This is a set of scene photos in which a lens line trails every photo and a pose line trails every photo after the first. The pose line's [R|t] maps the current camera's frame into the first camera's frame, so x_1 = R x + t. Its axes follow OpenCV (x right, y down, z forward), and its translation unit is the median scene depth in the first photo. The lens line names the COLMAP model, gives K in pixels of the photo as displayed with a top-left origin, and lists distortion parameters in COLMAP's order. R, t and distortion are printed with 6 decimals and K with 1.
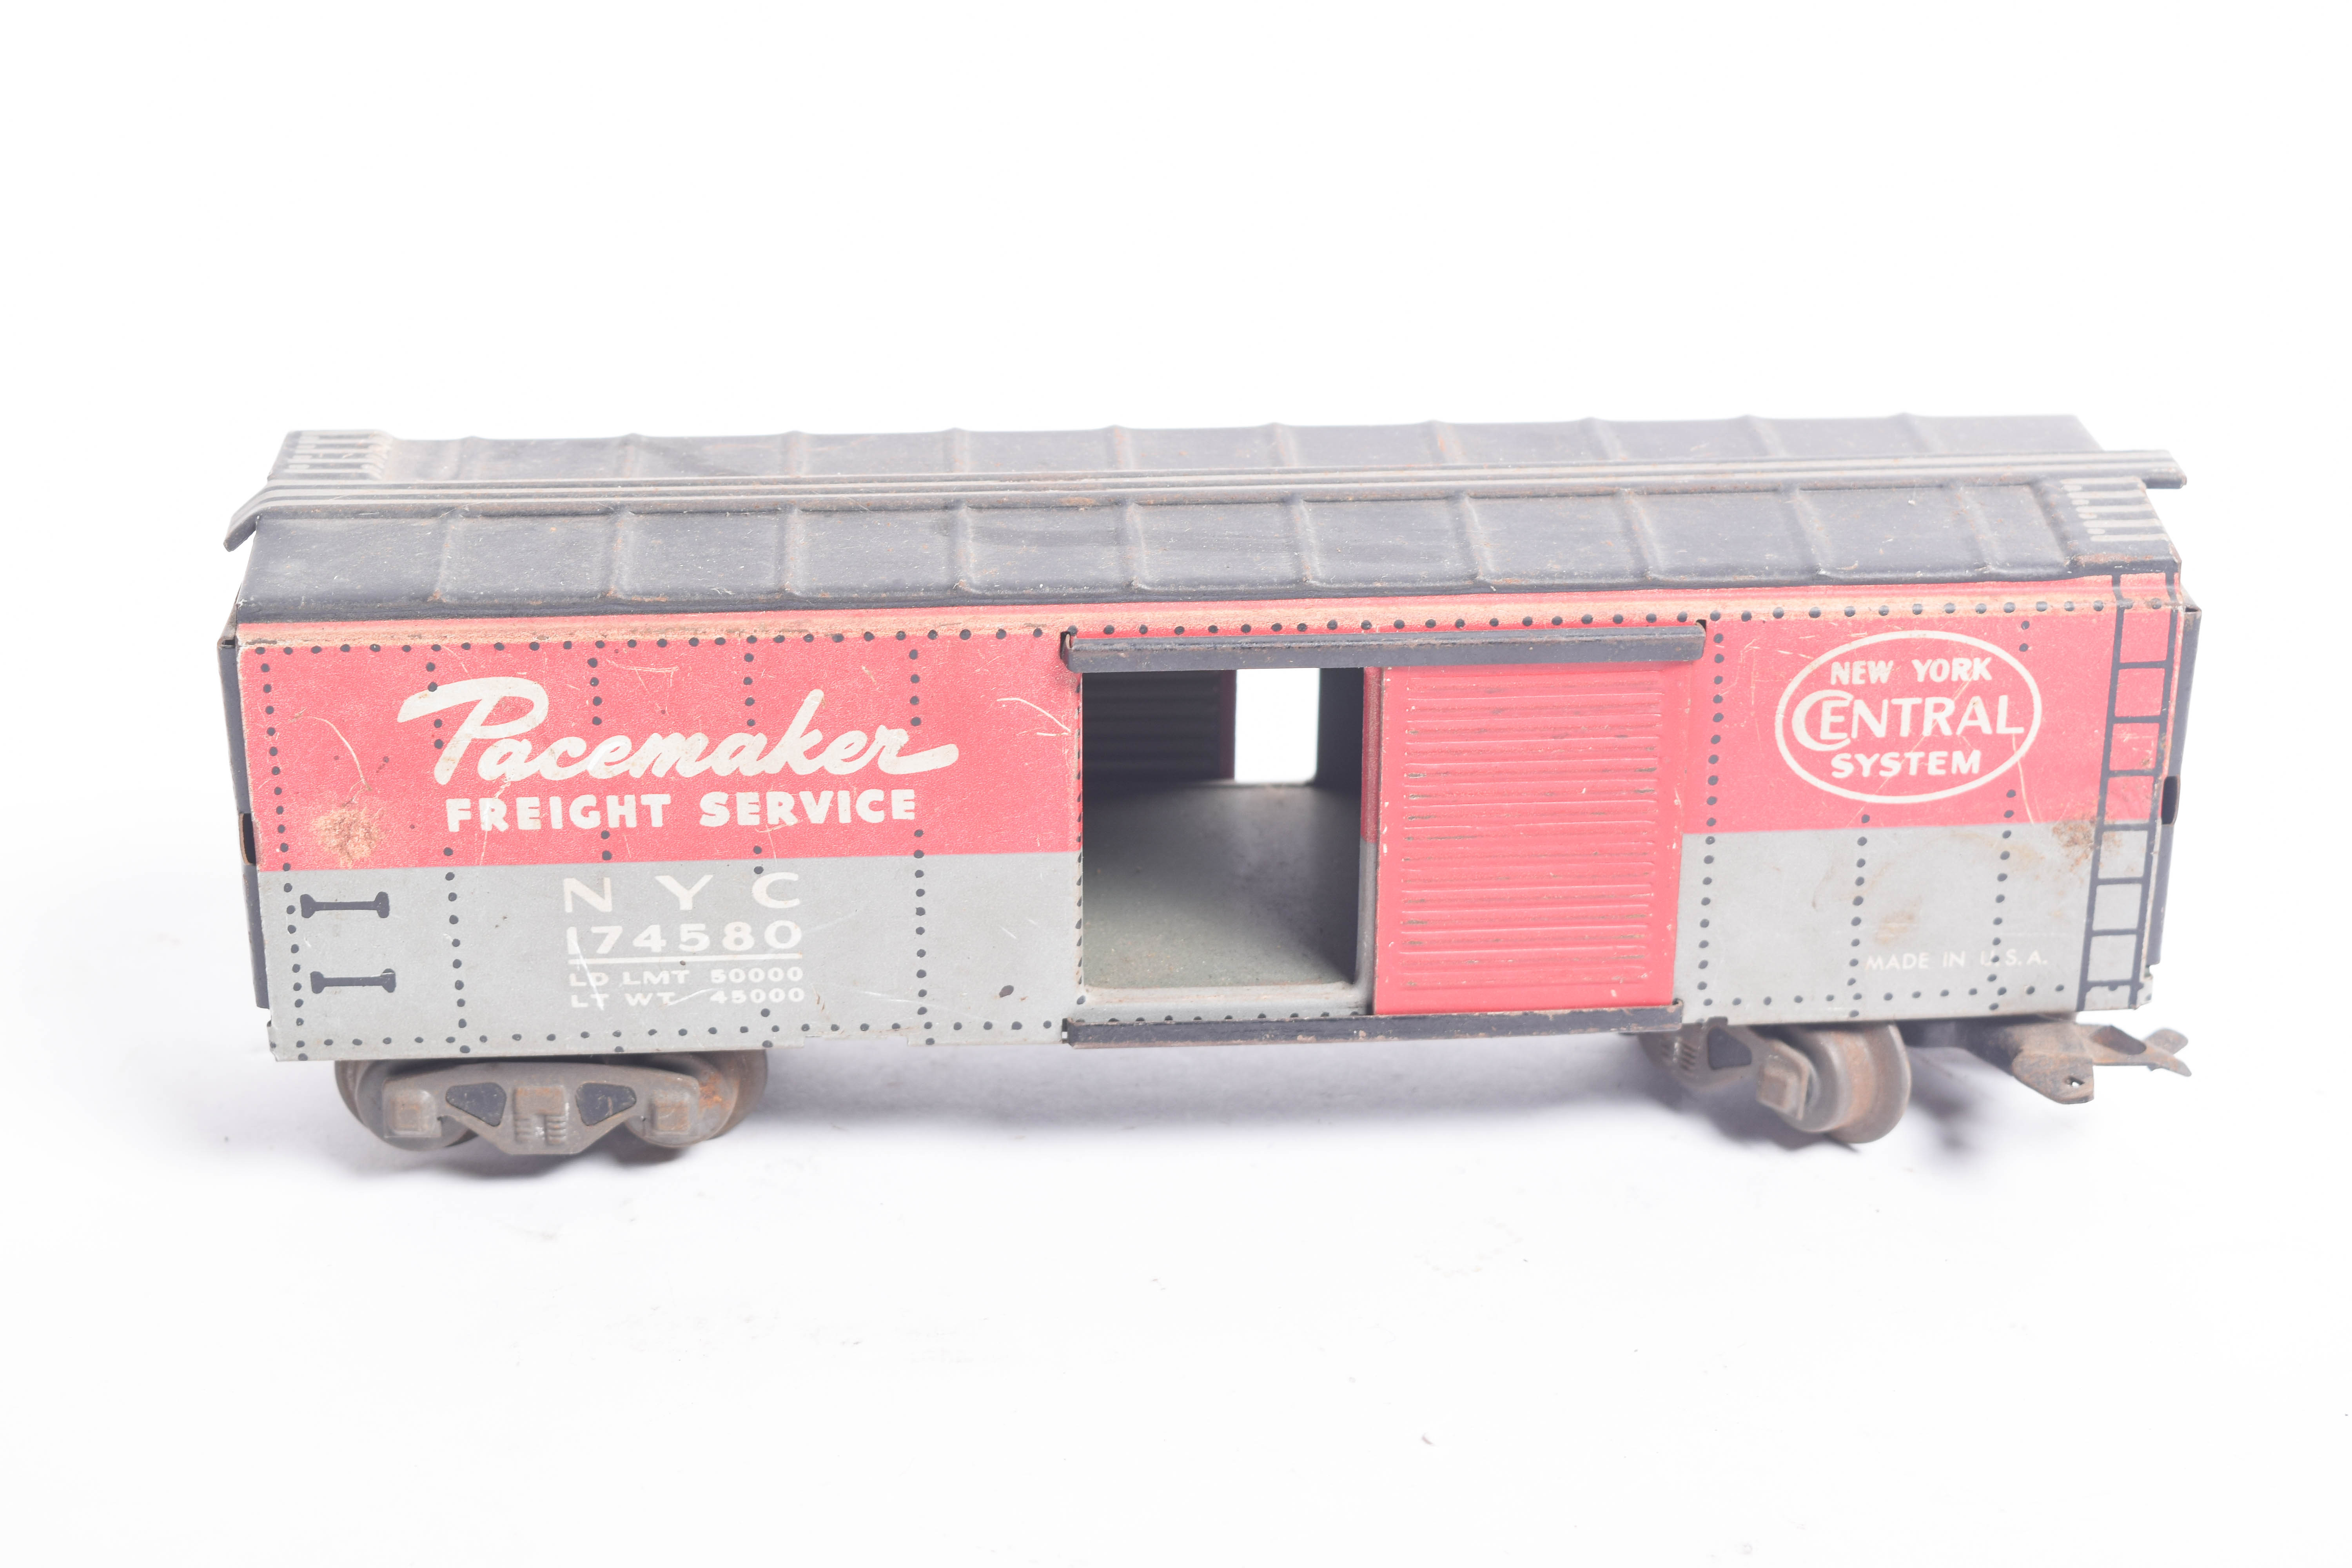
lens RADIAL K [[4679.3, 0, 1180.4], [0, 4679.3, 772.5], [0, 0, 1]] dist [-0.114172, 0.000000]
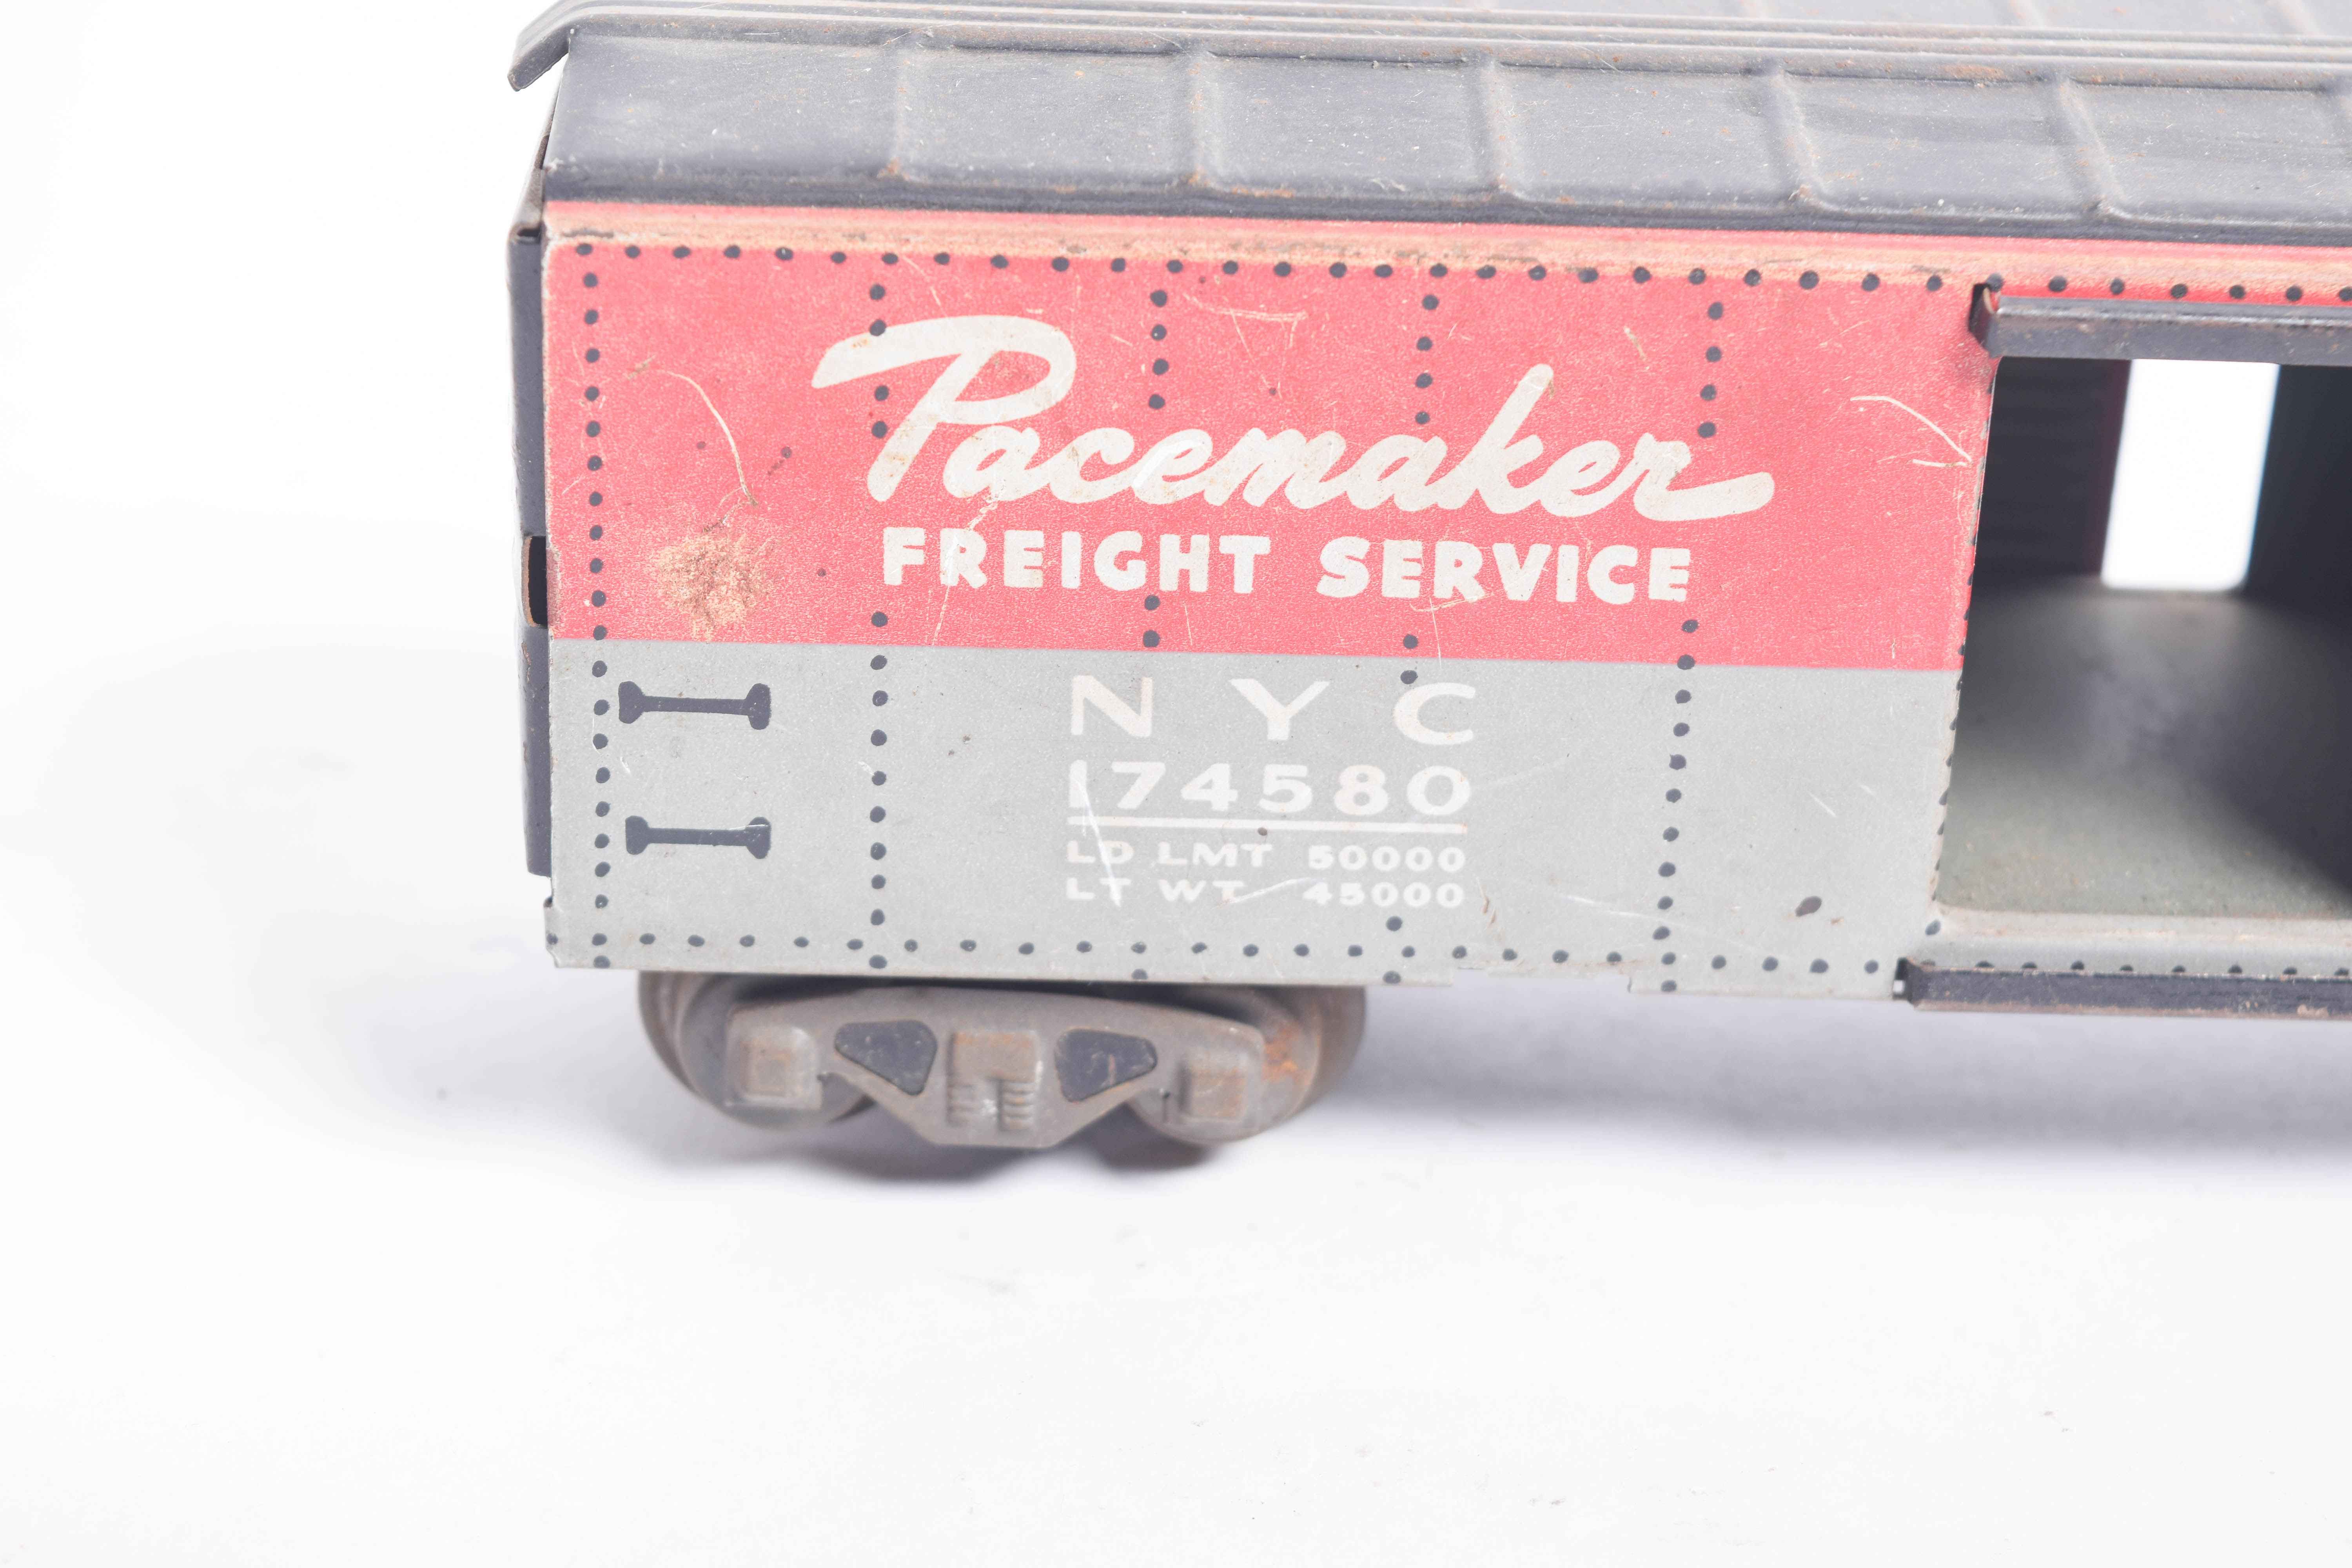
lens RADIAL K [[6005.0, 0, 1171.2], [0, 6005.0, 790.7], [0, 0, 1]] dist [-0.110161, 0.000000]
pose [[0.998007, 0.047682, -0.041345, -0.088216], [-0.046727, 0.998625, 0.023767, 0.018641], [0.042422, -0.021788, 0.998862, 0.255198]]
